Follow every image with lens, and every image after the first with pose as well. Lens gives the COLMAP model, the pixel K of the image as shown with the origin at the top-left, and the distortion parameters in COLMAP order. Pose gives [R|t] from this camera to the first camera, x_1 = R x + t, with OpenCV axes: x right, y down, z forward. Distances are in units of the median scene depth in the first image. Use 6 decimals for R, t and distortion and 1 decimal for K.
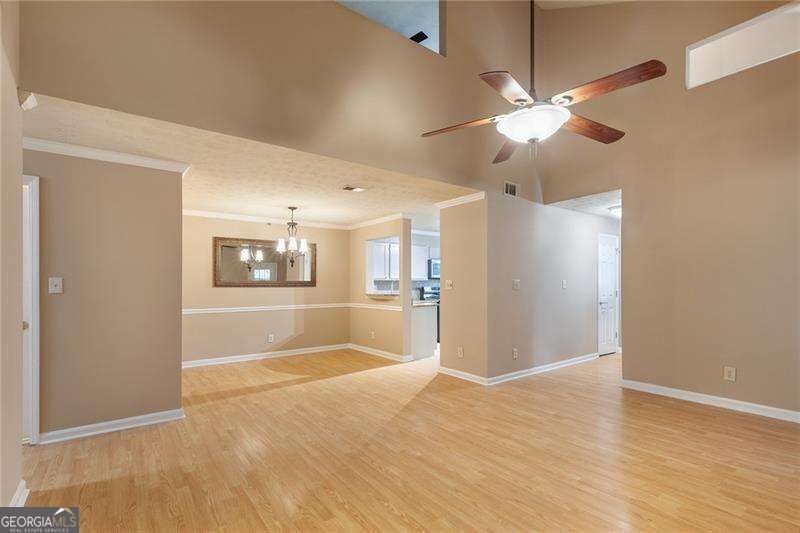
lens RADIAL K [[365.7, 0, 401.0], [0, 365.7, 275.3], [0, 0, 1]] dist [0.003418, -0.000055]
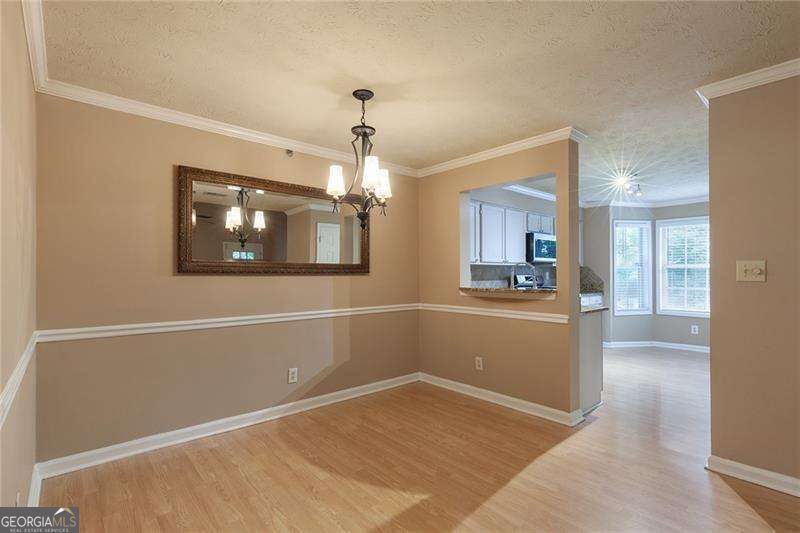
lens RADIAL K [[379.6, 0, 408.9], [0, 379.6, 268.5], [0, 0, 1]] dist [0.002980, 0.000056]
pose [[0.996989, 0.004803, 0.077393, -0.248127], [-0.005834, 0.999897, 0.013105, 0.015763], [-0.077322, -0.013517, 0.996915, 0.483945]]
